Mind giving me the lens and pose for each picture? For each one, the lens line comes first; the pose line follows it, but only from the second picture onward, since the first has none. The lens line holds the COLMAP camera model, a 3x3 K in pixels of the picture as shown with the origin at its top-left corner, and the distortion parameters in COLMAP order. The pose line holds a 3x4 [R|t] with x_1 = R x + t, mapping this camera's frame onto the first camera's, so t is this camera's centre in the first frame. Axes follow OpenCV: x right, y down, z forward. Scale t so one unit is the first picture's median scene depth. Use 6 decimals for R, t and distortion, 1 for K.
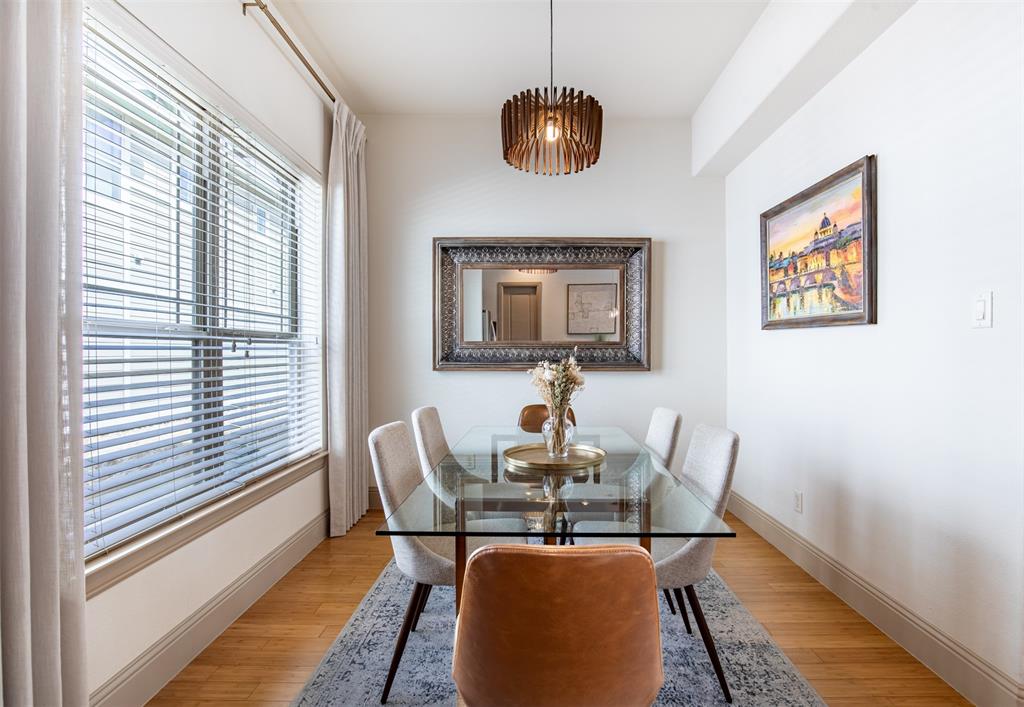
lens RADIAL K [[489.1, 0, 531.1], [0, 489.1, 357.8], [0, 0, 1]] dist [-0.030177, -0.000119]
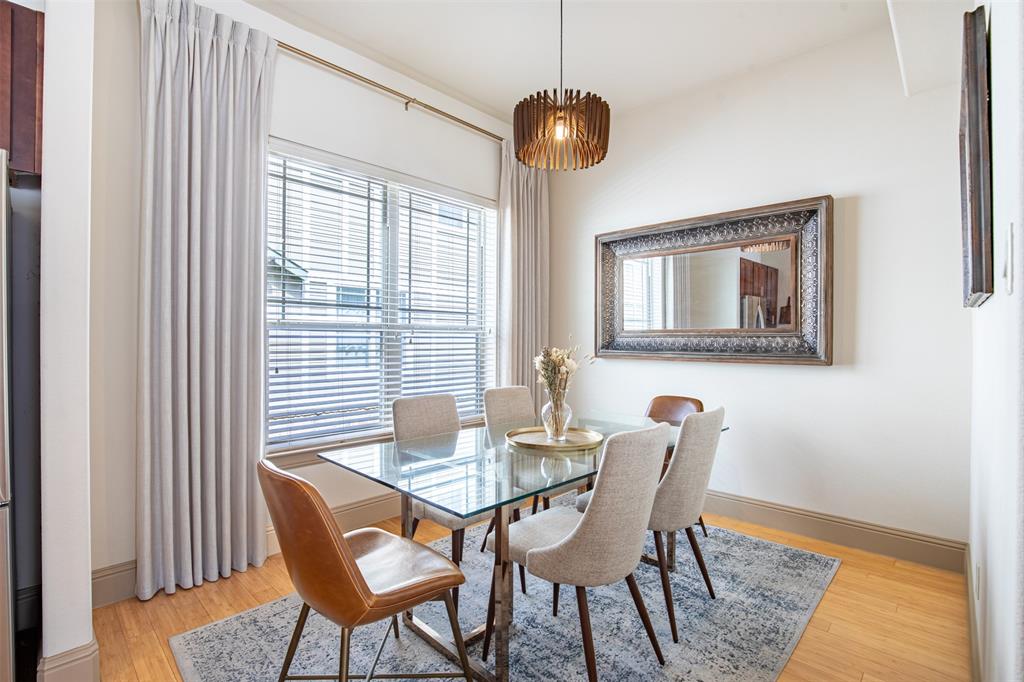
lens RADIAL K [[468.5, 0, 511.7], [0, 468.5, 345.0], [0, 0, 1]] dist [-0.030090, 0.000876]
pose [[0.724567, 0.009055, -0.689144, 0.561089], [-0.011596, 0.999932, 0.000946, -0.000674], [0.689106, 0.007306, 0.724623, 0.170077]]
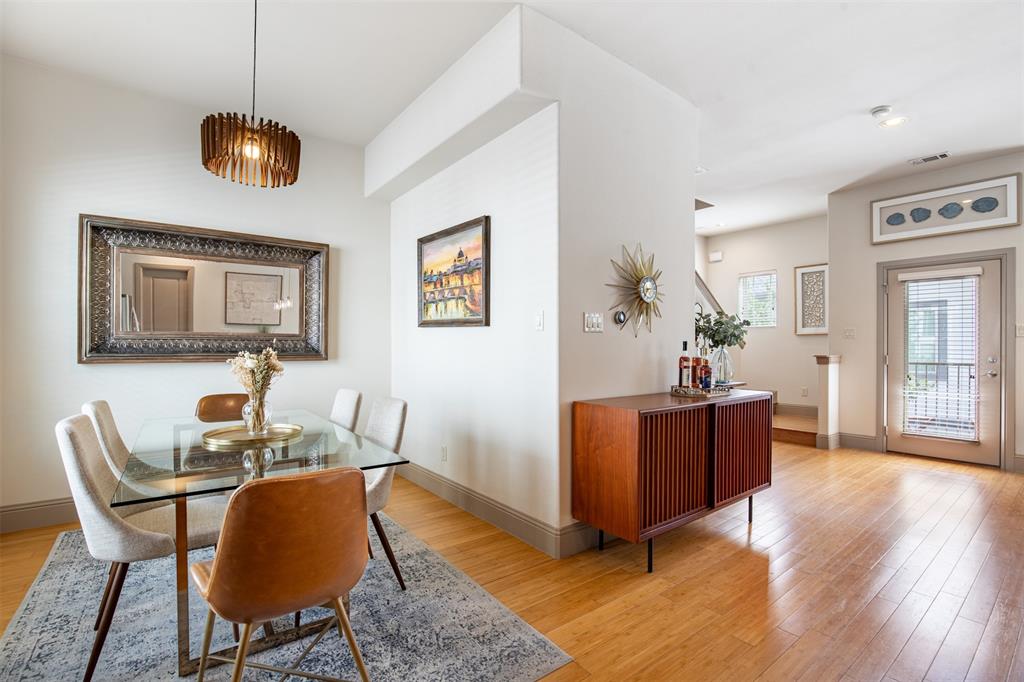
lens RADIAL K [[468.5, 0, 511.7], [0, 468.5, 345.0], [0, 0, 1]] dist [-0.030090, 0.000876]
pose [[0.794812, 0.002798, 0.606849, -0.113366], [0.002582, 0.999965, -0.007992, 0.001937], [-0.606850, 0.007919, 0.794777, -0.196661]]
